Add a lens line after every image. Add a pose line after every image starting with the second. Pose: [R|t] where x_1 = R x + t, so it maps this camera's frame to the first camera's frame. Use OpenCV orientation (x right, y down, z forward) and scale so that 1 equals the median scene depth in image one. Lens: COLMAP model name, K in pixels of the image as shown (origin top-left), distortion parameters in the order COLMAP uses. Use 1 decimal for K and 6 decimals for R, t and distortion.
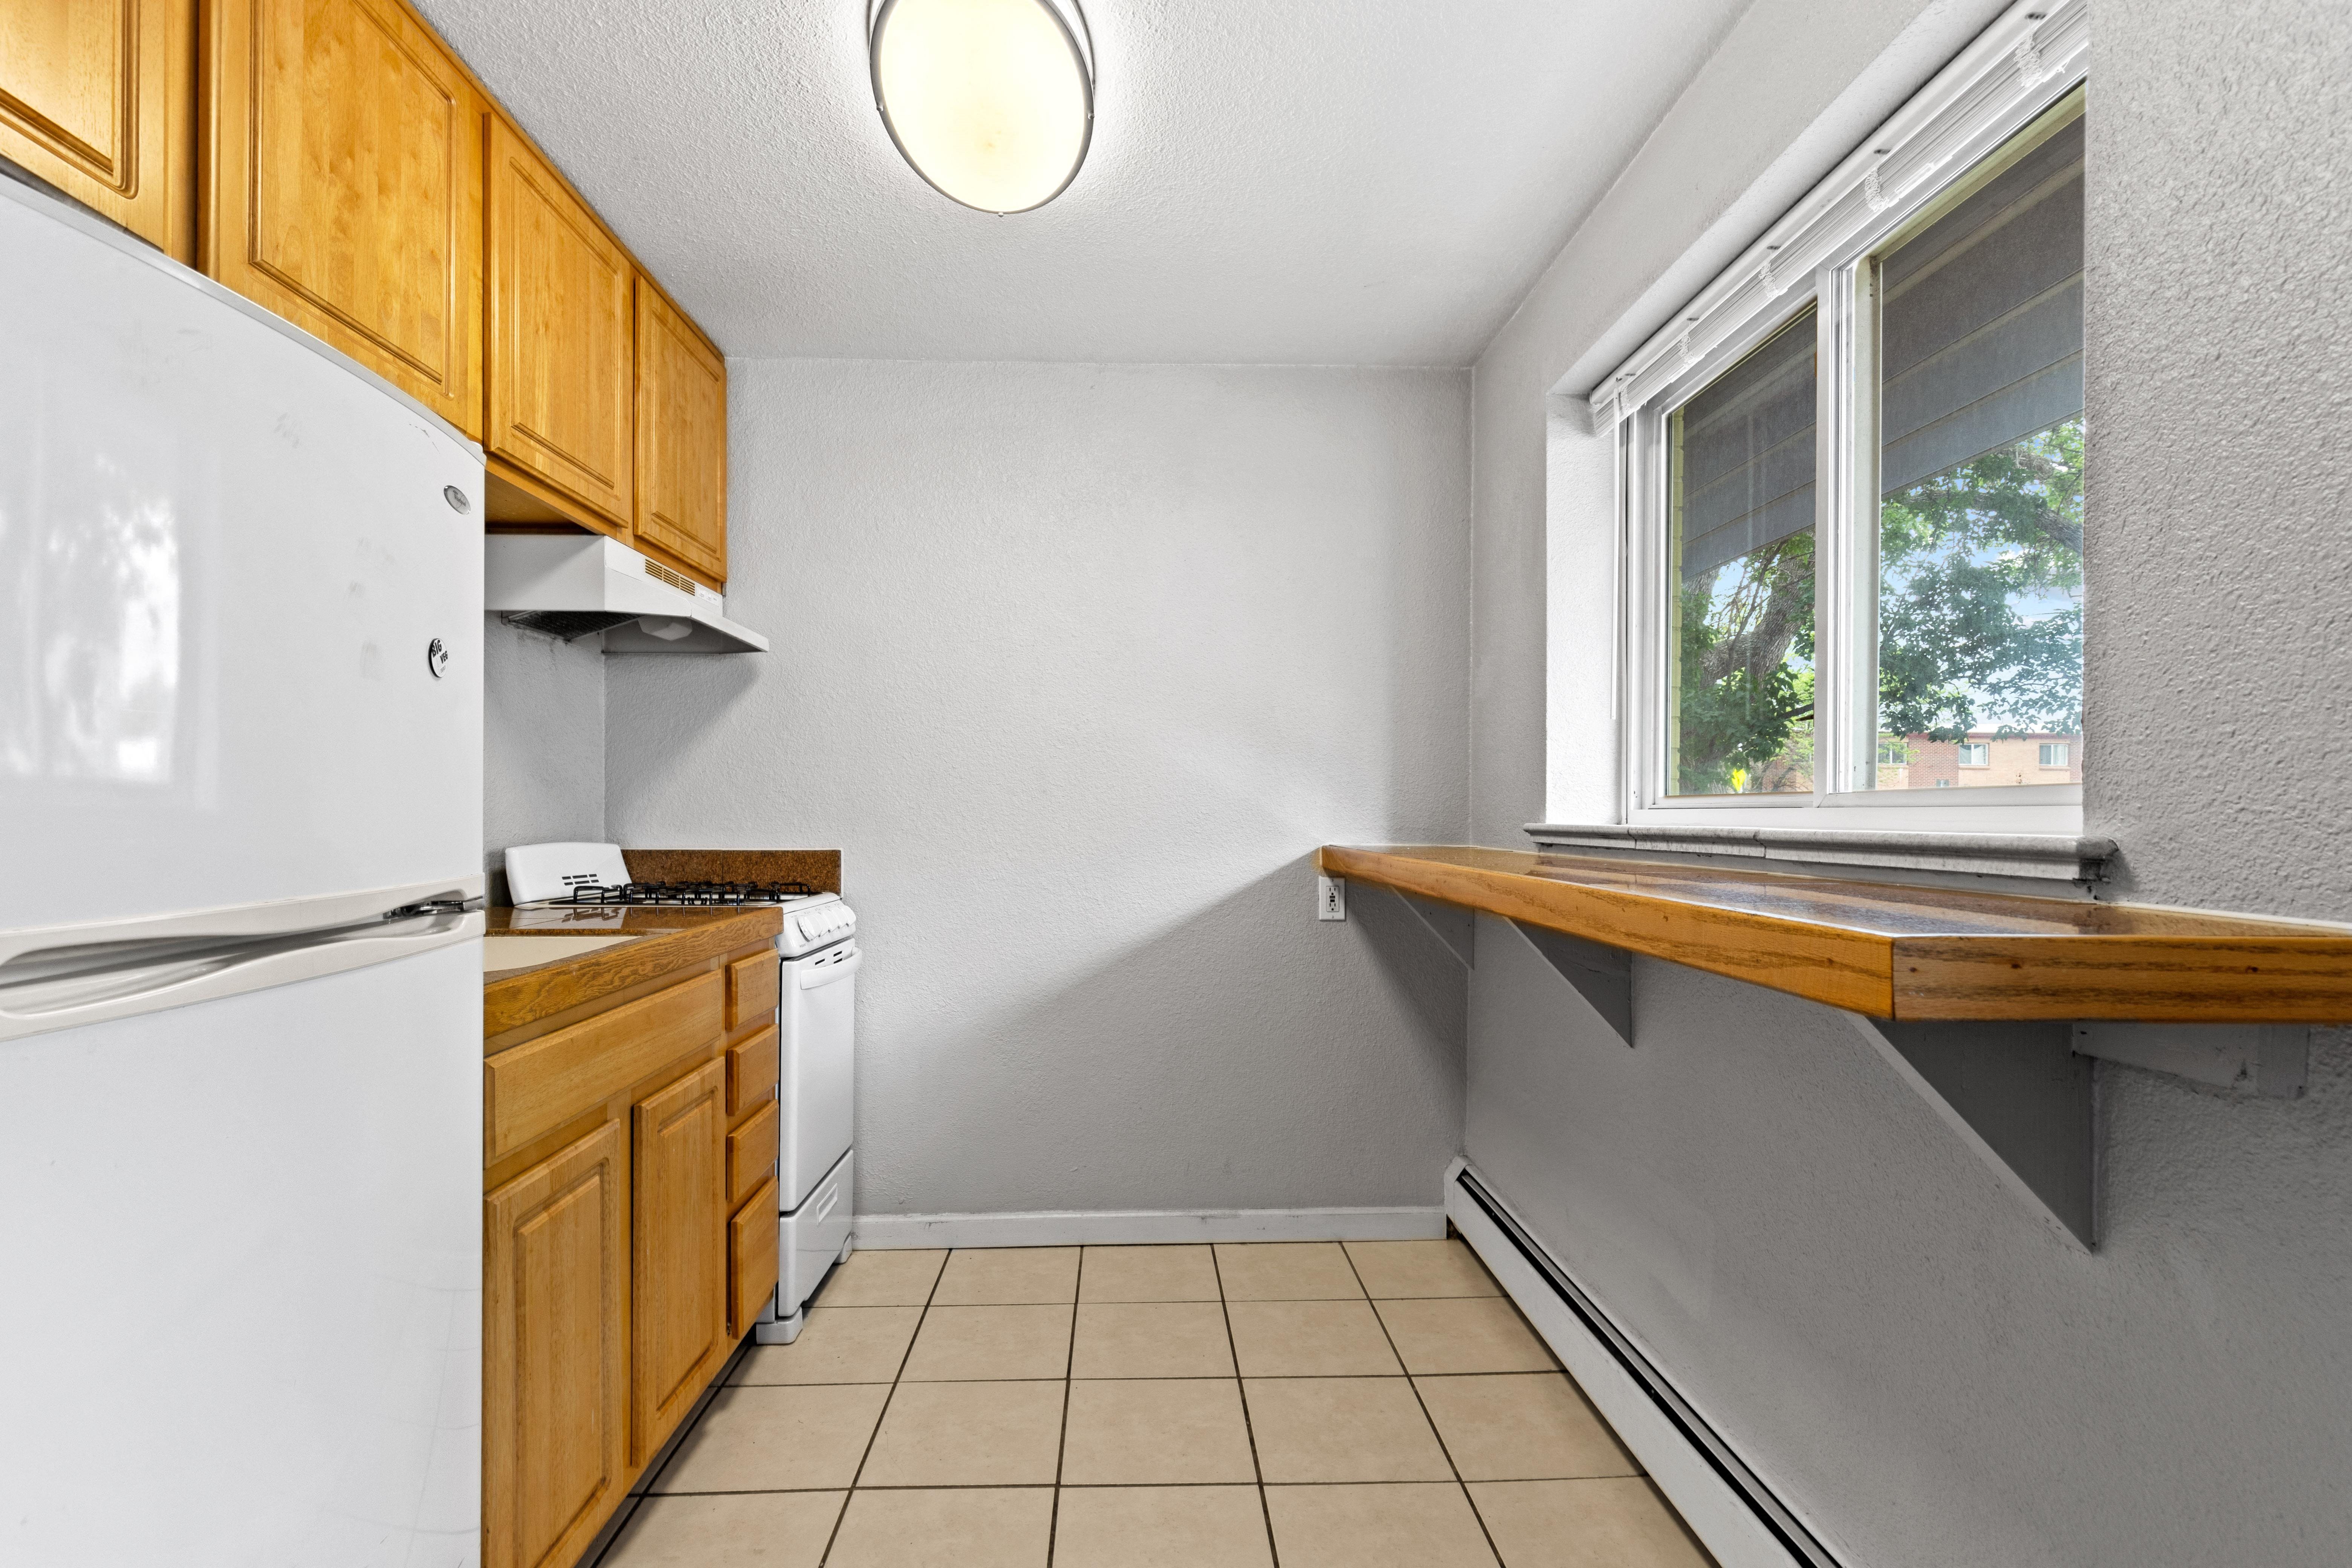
lens RADIAL K [[1083.9, 0, 1181.5], [0, 1083.9, 828.9], [0, 0, 1]] dist [0.009611, -0.002443]
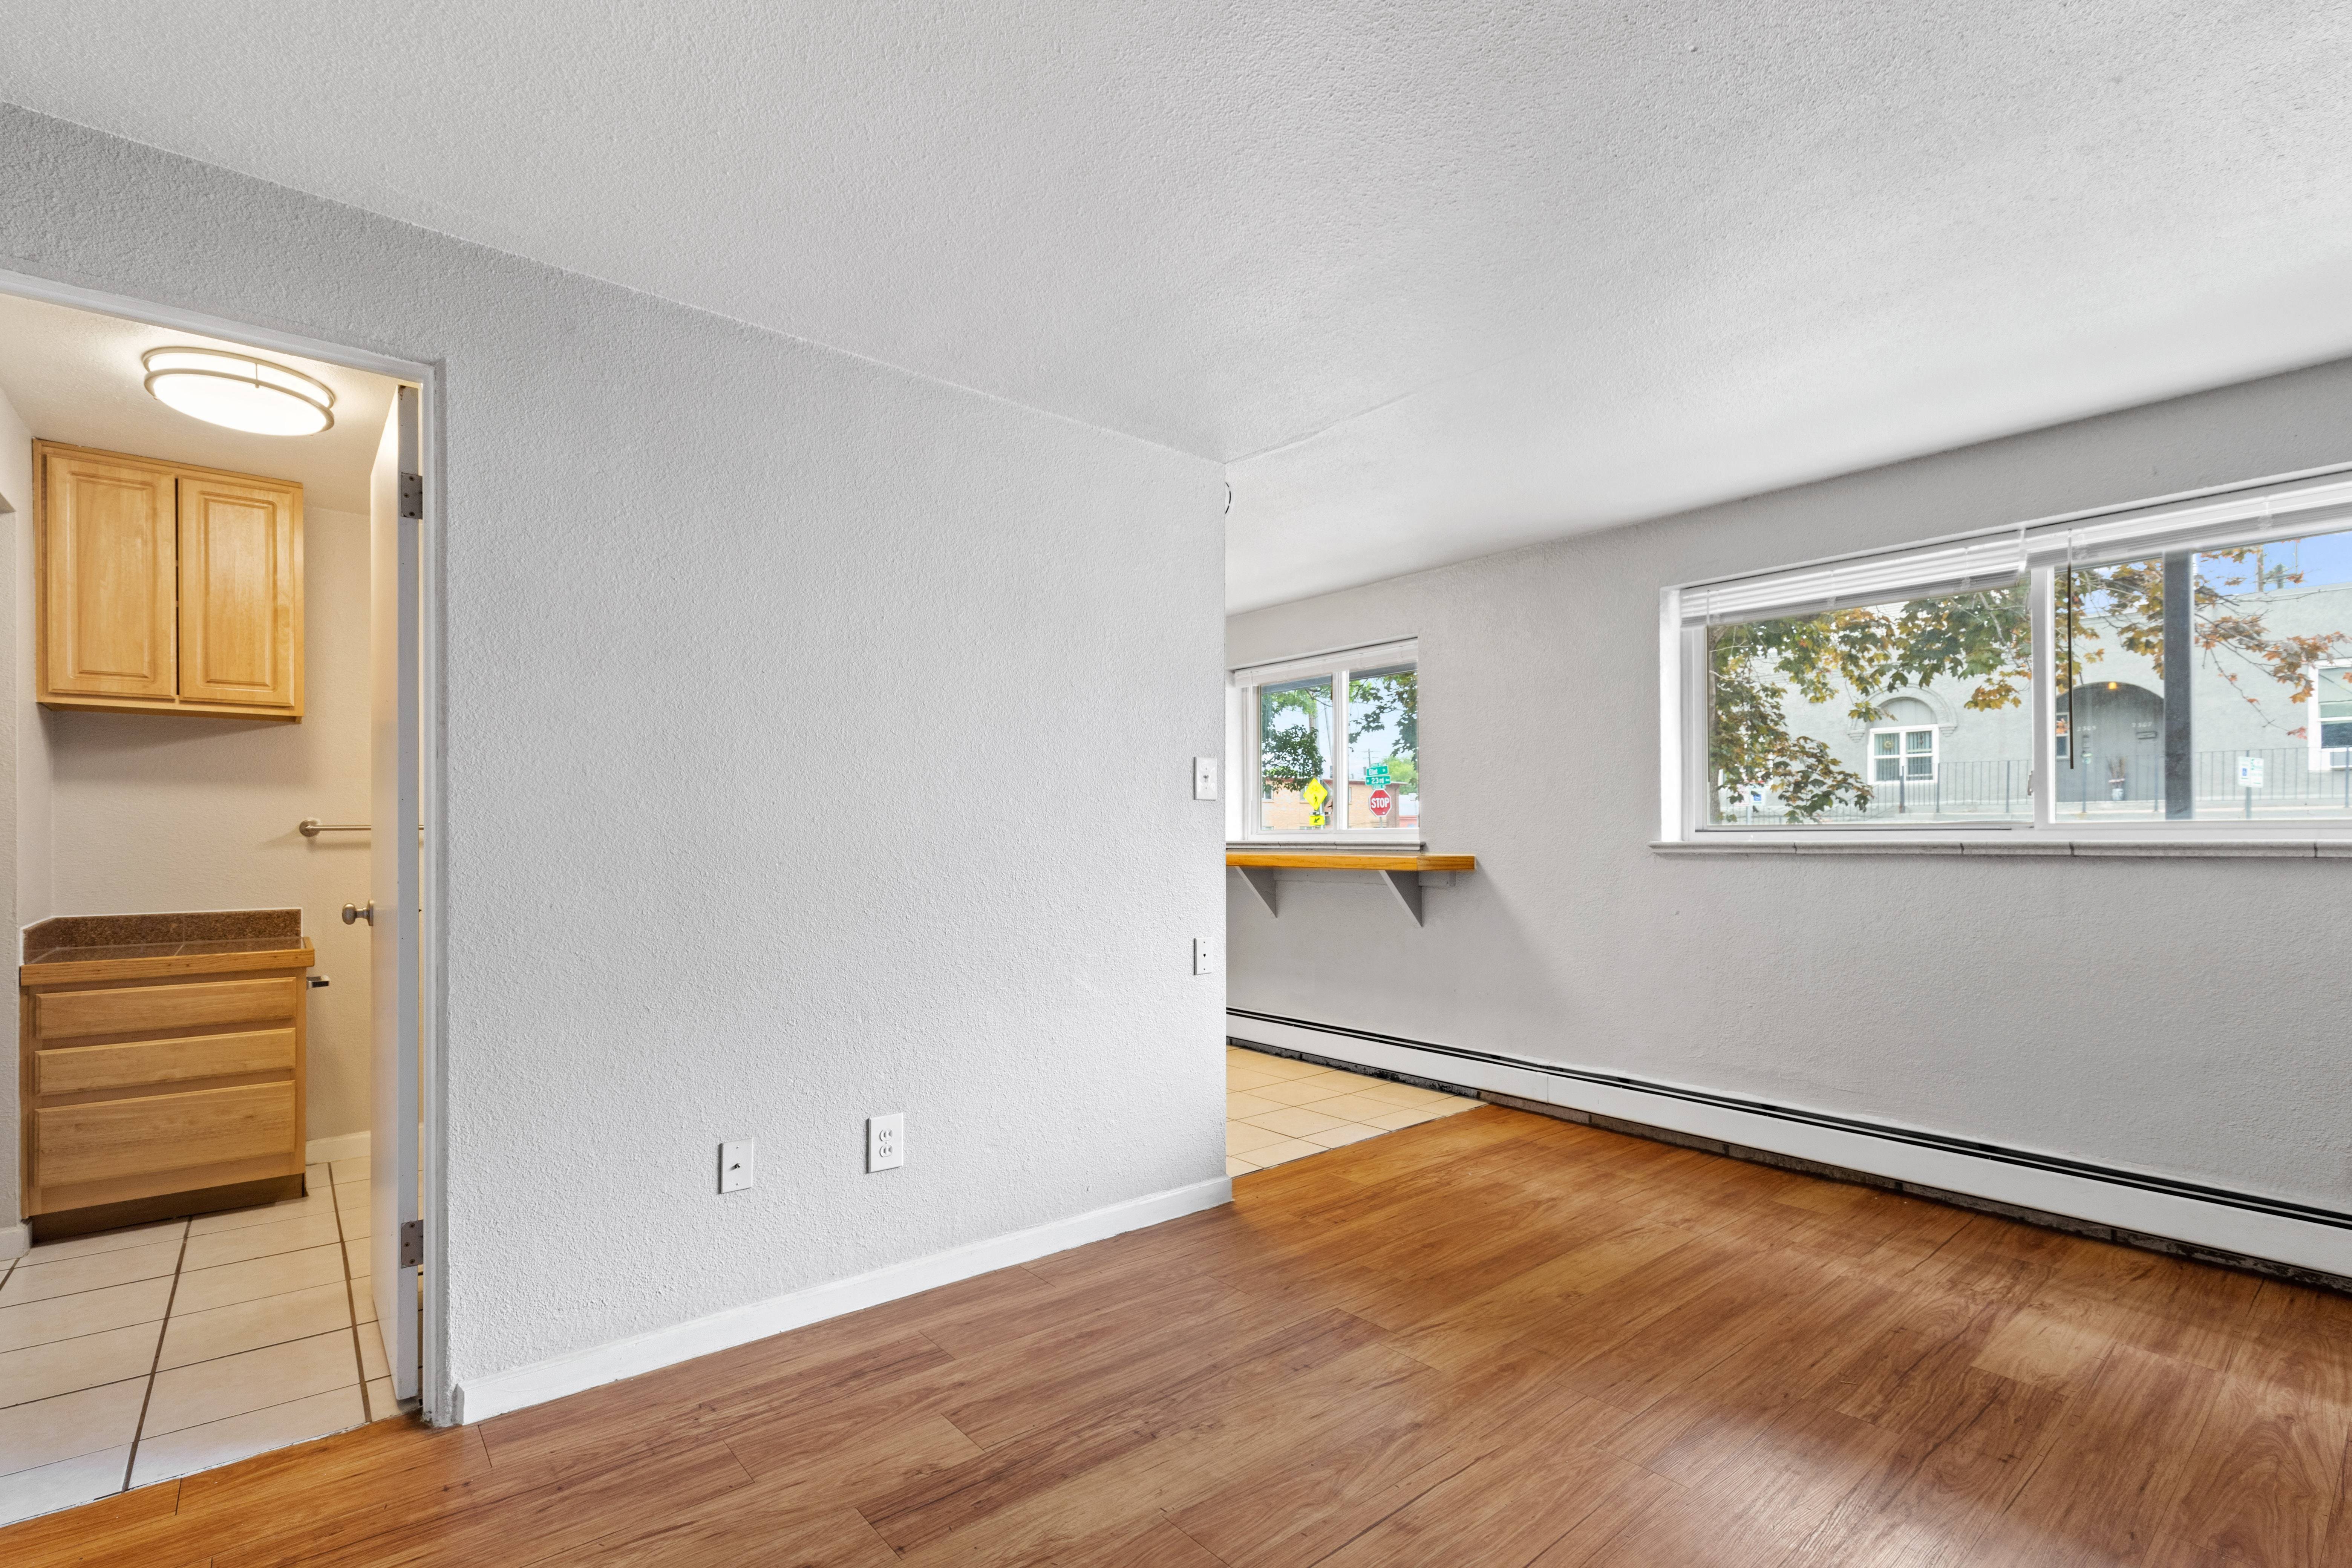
lens RADIAL K [[1083.9, 0, 1172.2], [0, 1083.9, 826.8], [0, 0, 1]] dist [0.009611, -0.002443]
pose [[0.799542, -0.001624, 0.600609, -1.457708], [0.014607, 0.999753, -0.016741, 0.005569], [-0.600433, 0.022159, 0.799368, -1.081050]]
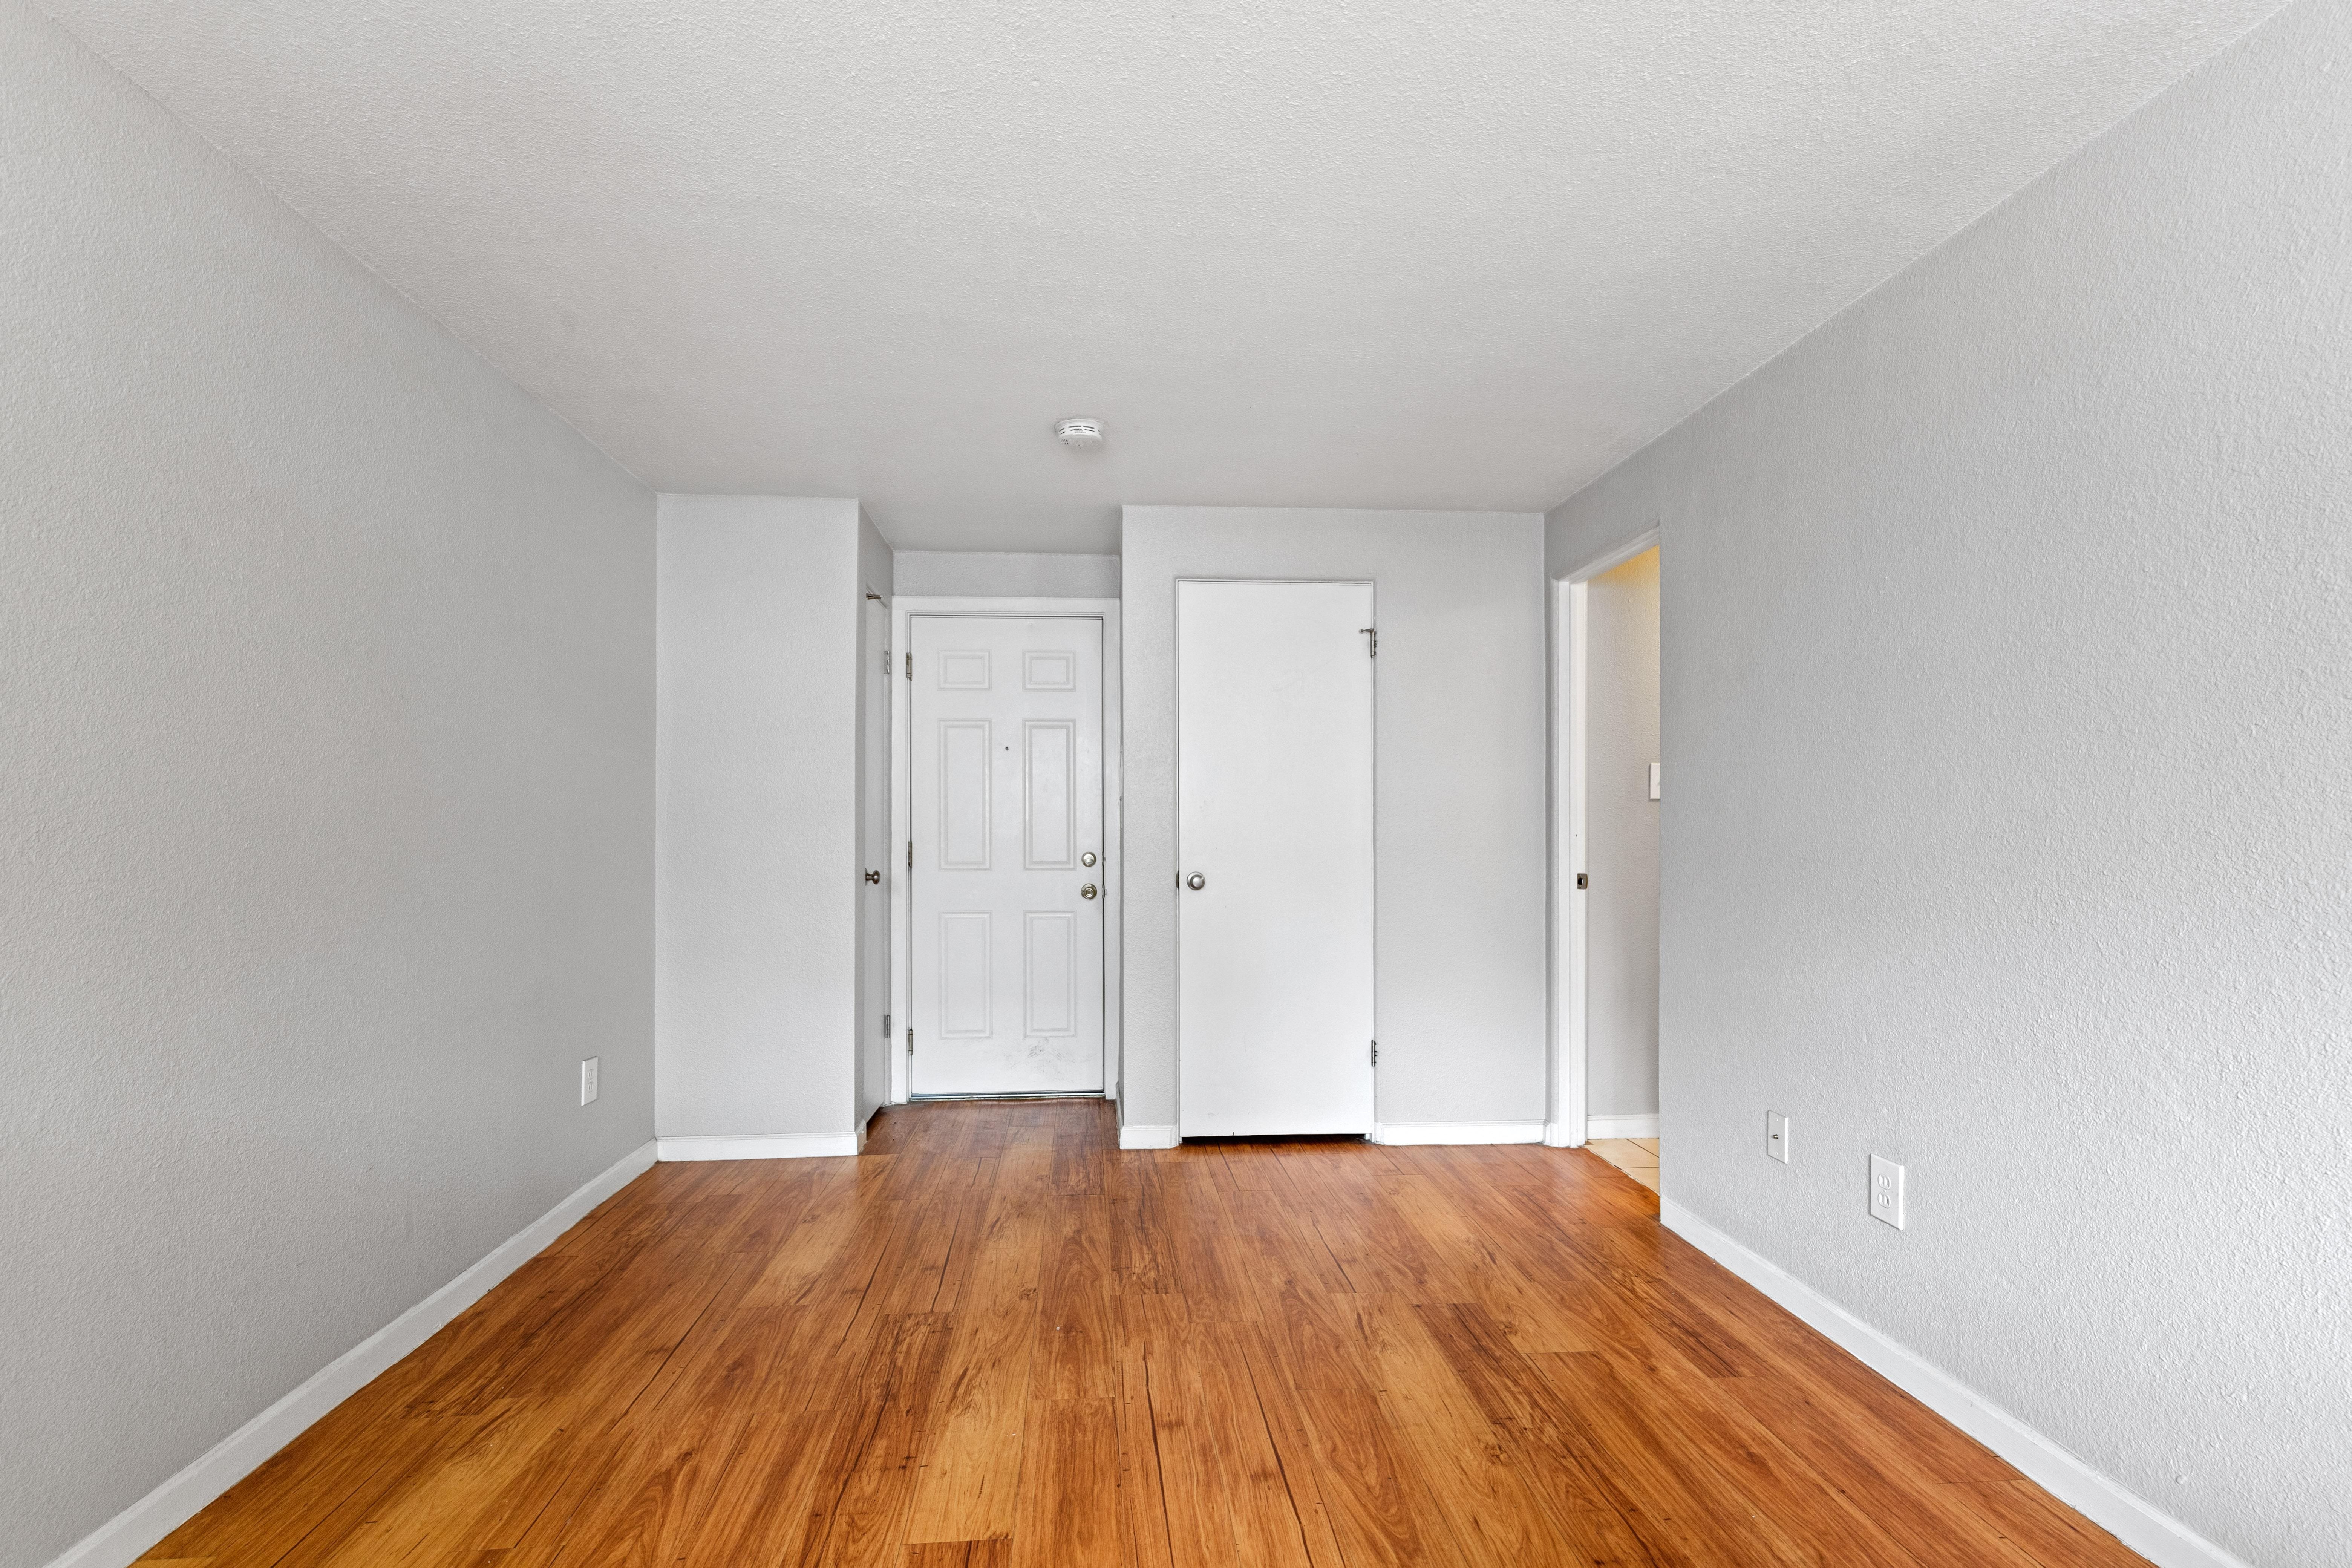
lens RADIAL K [[1083.9, 0, 1164.5], [0, 1083.9, 831.8], [0, 0, 1]] dist [0.009611, -0.002443]
pose [[0.024878, -0.002130, -0.999688, 0.177372], [-0.017361, 0.999846, -0.002562, 0.003432], [0.999540, 0.017420, 0.024837, -0.593627]]
